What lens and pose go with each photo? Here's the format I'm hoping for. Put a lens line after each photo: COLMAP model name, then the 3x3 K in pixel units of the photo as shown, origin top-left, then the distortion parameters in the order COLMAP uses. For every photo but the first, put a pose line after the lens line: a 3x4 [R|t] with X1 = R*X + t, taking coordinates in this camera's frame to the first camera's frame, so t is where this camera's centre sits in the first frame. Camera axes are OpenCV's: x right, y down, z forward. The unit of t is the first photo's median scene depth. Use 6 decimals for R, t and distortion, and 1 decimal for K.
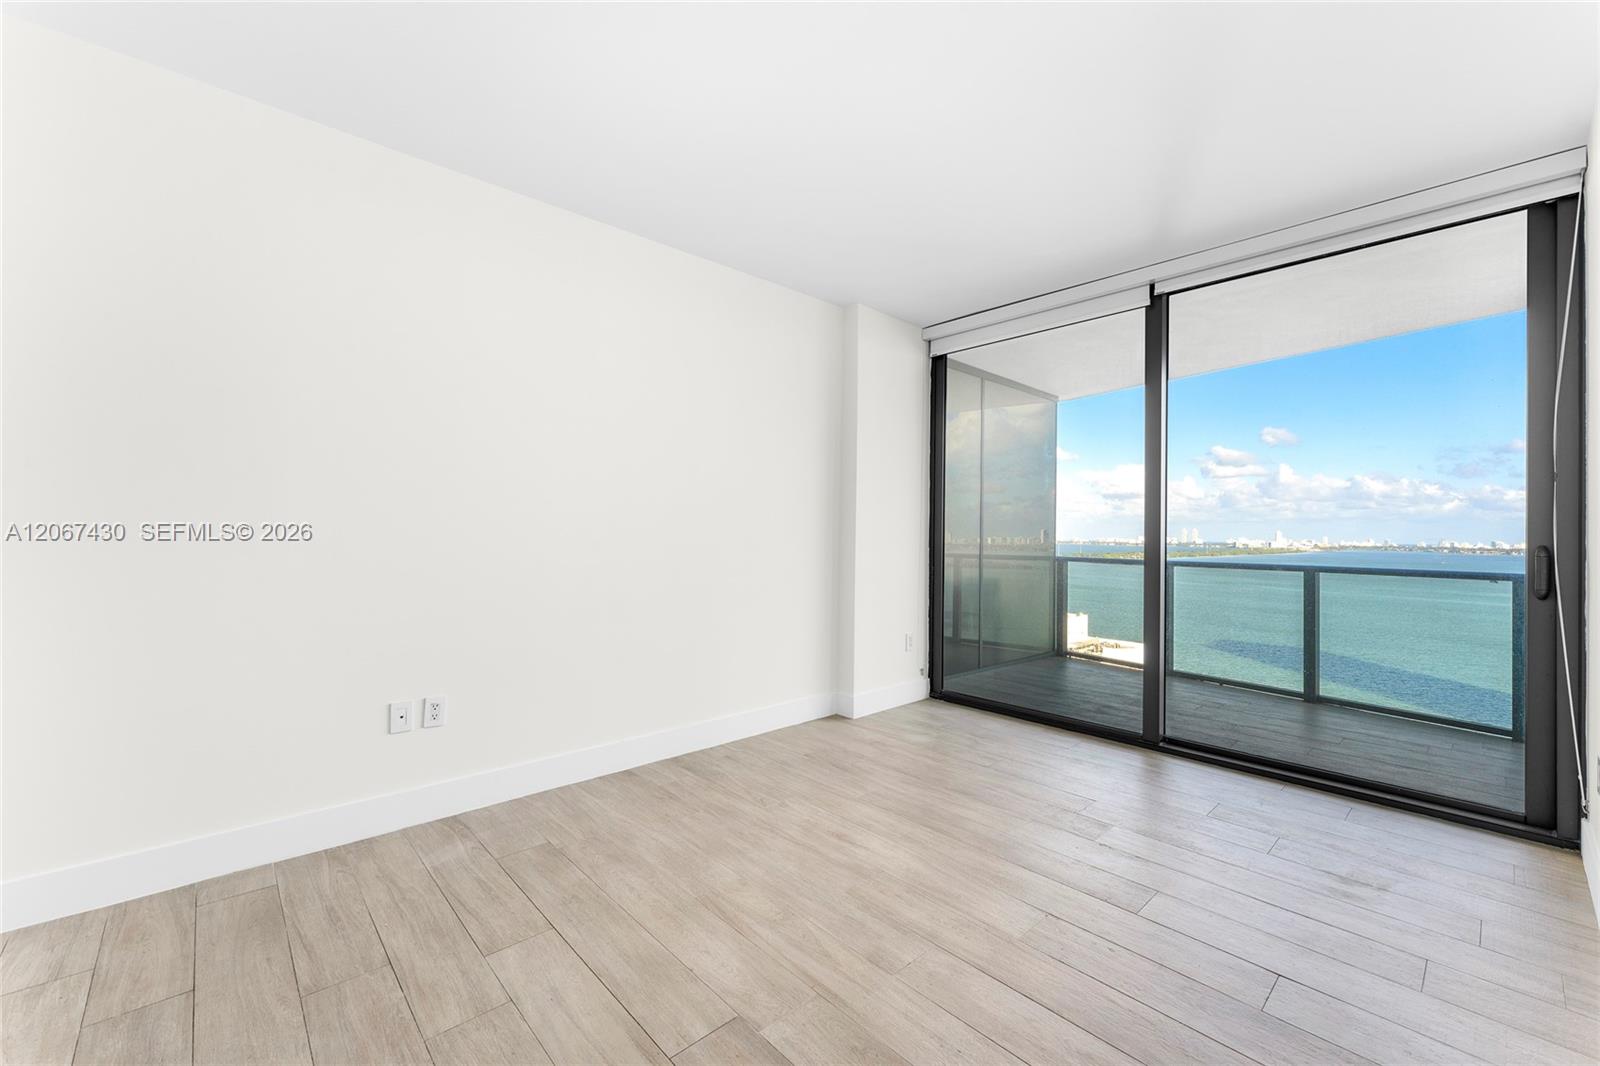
lens RADIAL K [[638.4, 0, 793.0], [0, 638.4, 534.4], [0, 0, 1]] dist [0.005142, -0.000095]
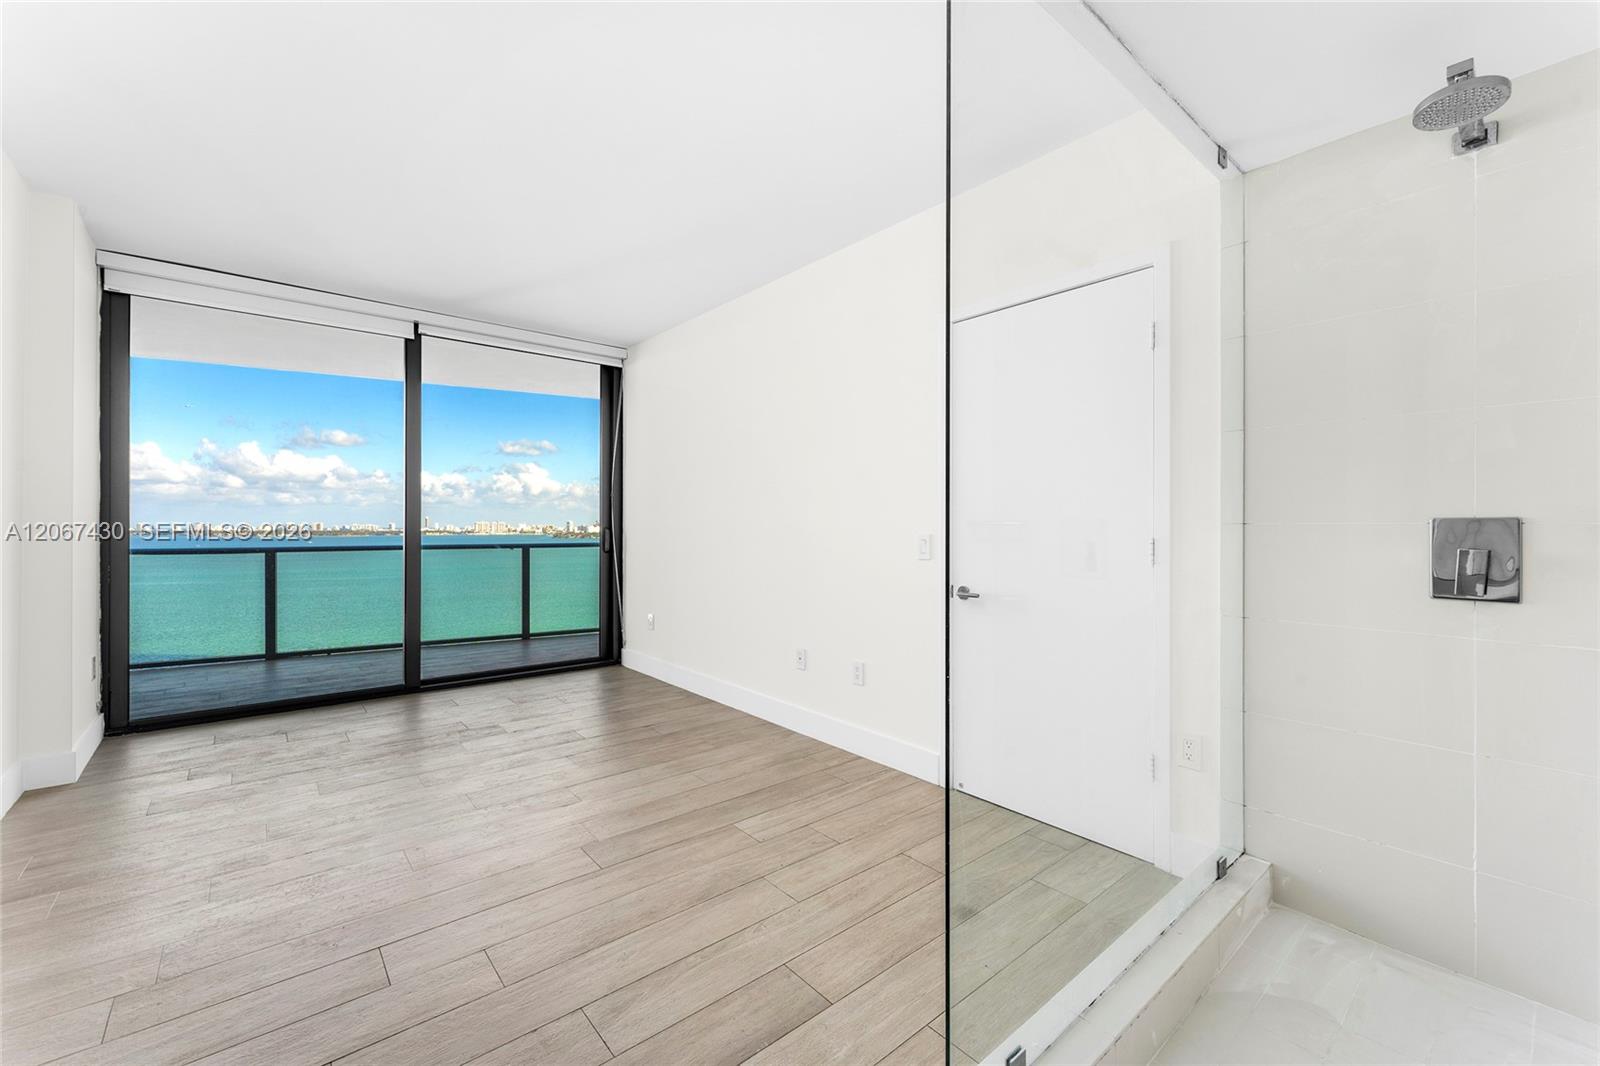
lens RADIAL K [[671.9, 0, 794.1], [0, 671.9, 524.0], [0, 0, 1]] dist [0.003088, 0.000200]
pose [[0.066857, -0.010366, 0.997709, -0.832749], [-0.001438, 0.999944, 0.010486, -0.013737], [-0.997762, -0.002135, 0.066838, 0.198472]]
